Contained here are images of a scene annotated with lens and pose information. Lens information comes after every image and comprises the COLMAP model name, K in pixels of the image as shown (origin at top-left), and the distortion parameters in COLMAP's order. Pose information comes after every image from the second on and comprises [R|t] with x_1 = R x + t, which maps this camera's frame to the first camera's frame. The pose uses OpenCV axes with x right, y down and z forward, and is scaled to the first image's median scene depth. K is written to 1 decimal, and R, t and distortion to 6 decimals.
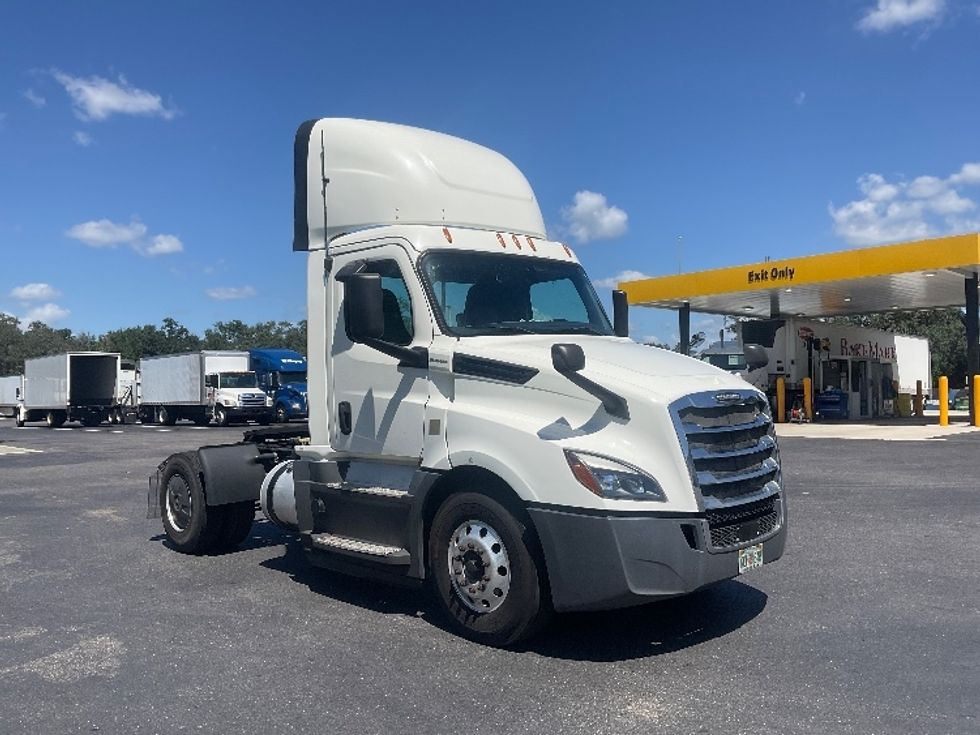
lens RADIAL K [[806.5, 0, 490.0], [0, 806.5, 367.5], [0, 0, 1]] dist [0.105976, -0.198838]
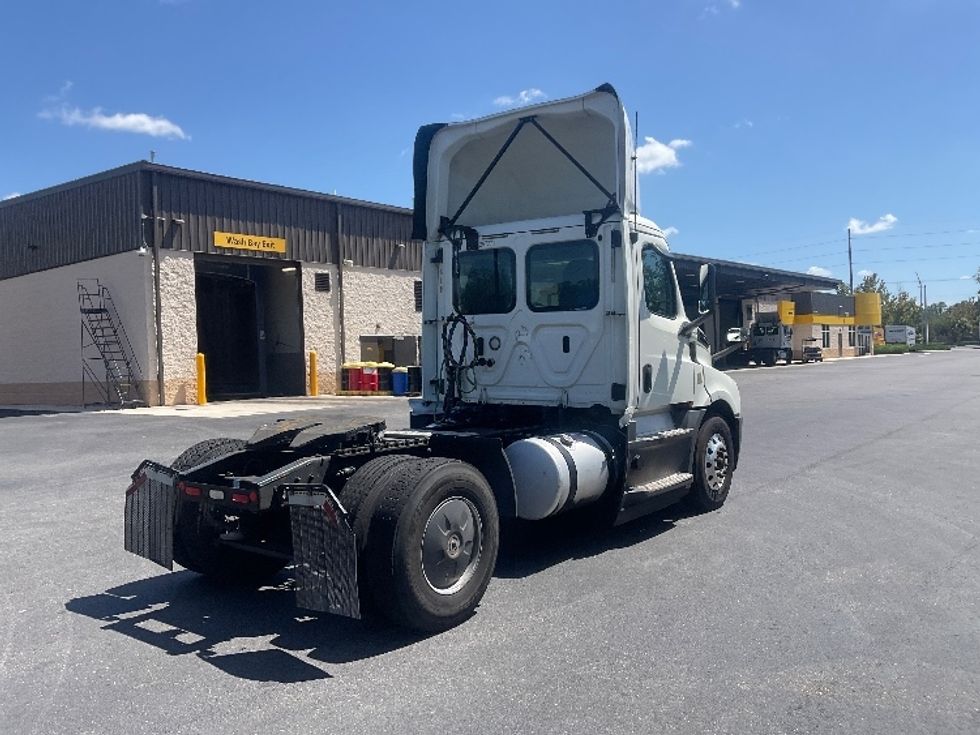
lens RADIAL K [[806.5, 0, 490.0], [0, 806.5, 367.5], [0, 0, 1]] dist [0.105976, -0.198838]
pose [[-0.138388, 0.001613, 0.990377, -1.447463], [0.005034, 0.999987, -0.000925, 0.053266], [-0.990365, 0.004857, -0.138394, 1.559435]]
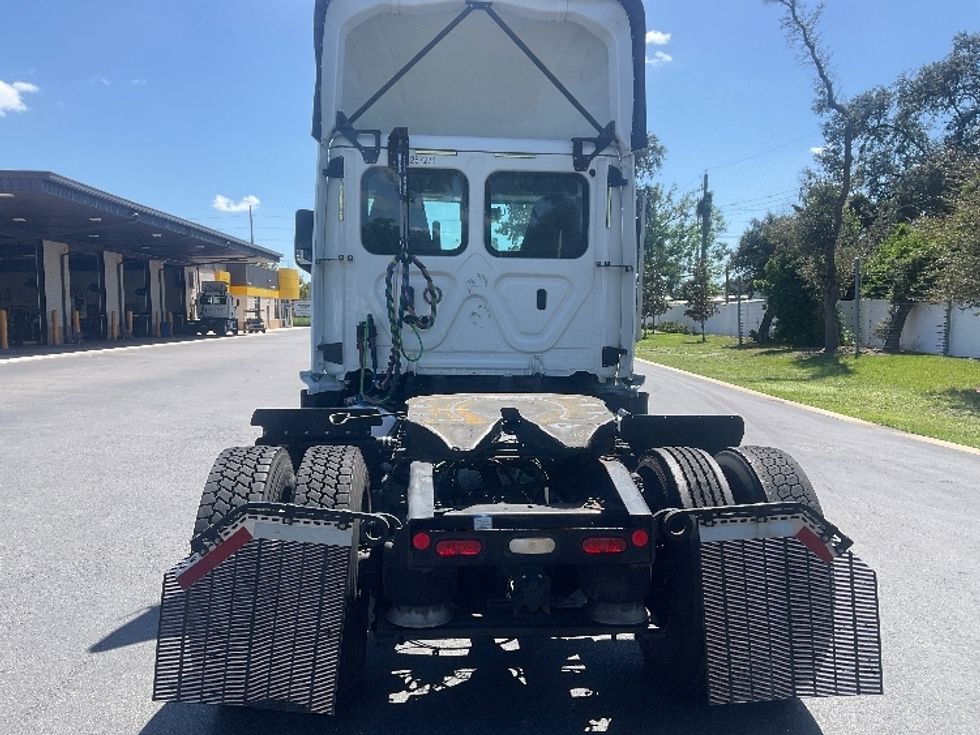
lens RADIAL K [[806.5, 0, 490.0], [0, 806.5, 367.5], [0, 0, 1]] dist [0.105976, -0.198838]
pose [[-0.759241, -0.023076, 0.650400, -0.808168], [0.000219, 0.999362, 0.035714, 0.066913], [-0.650809, 0.027258, -0.758752, 2.115370]]
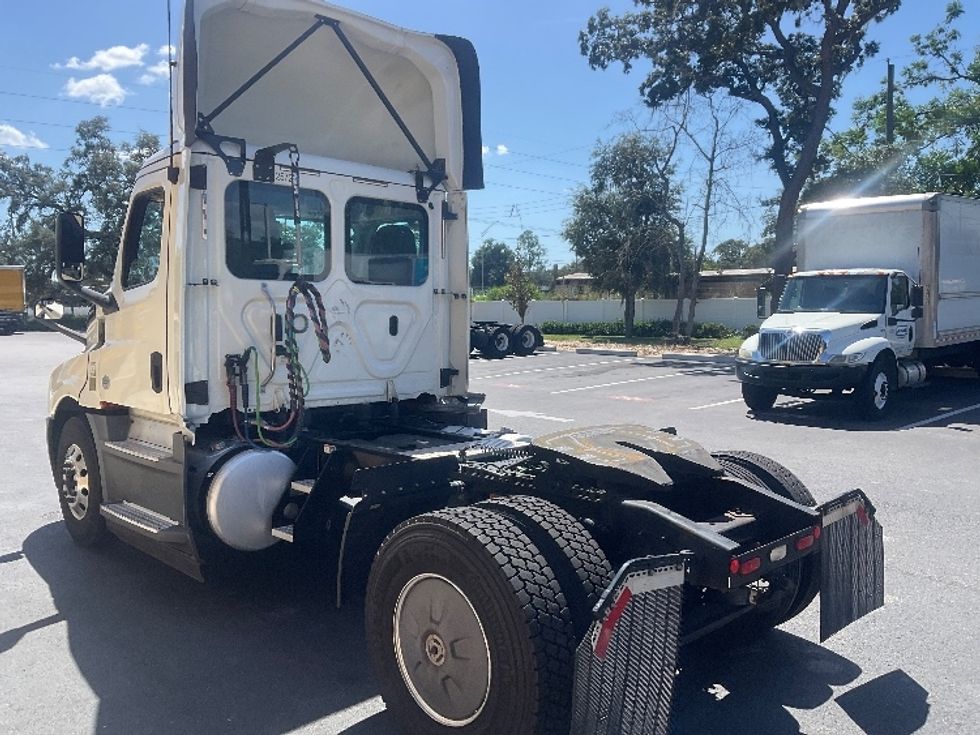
lens RADIAL K [[806.5, 0, 490.0], [0, 806.5, 367.5], [0, 0, 1]] dist [0.105976, -0.198838]
pose [[-0.999792, 0.015791, 0.012937, -0.303845], [0.016503, 0.998244, 0.056888, 0.011277], [-0.012016, 0.057089, -0.998297, 2.348142]]
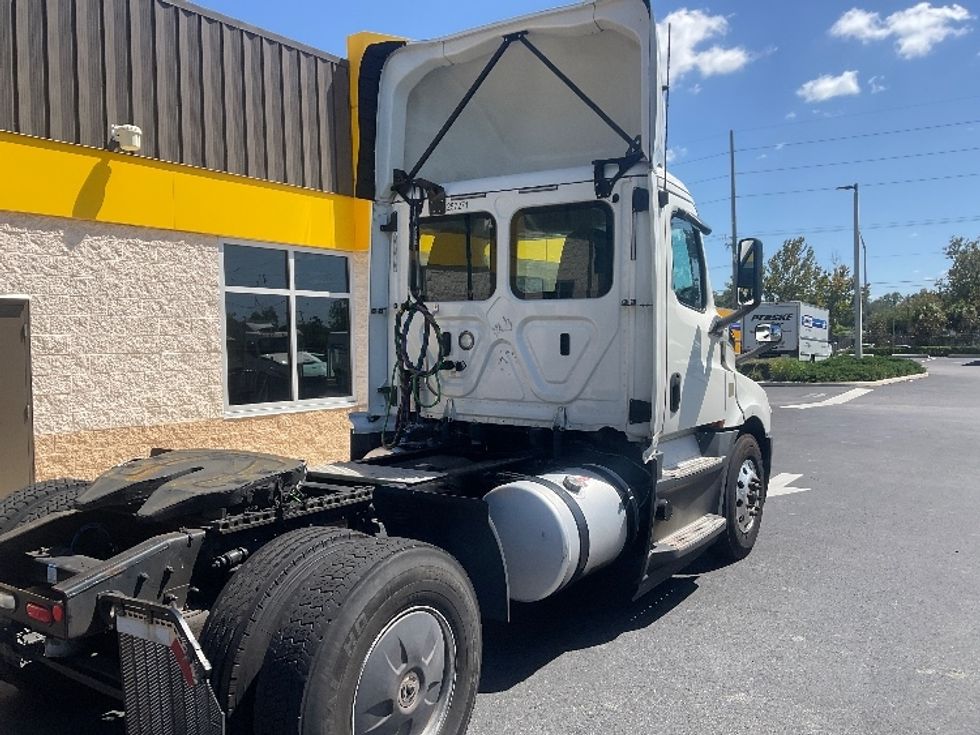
lens RADIAL K [[806.5, 0, 490.0], [0, 806.5, 367.5], [0, 0, 1]] dist [0.105976, -0.198838]
pose [[-0.197480, -0.012688, 0.980225, -1.088666], [-0.008844, 0.999899, 0.011161, 0.032649], [-0.980267, -0.006465, -0.197572, 1.532334]]
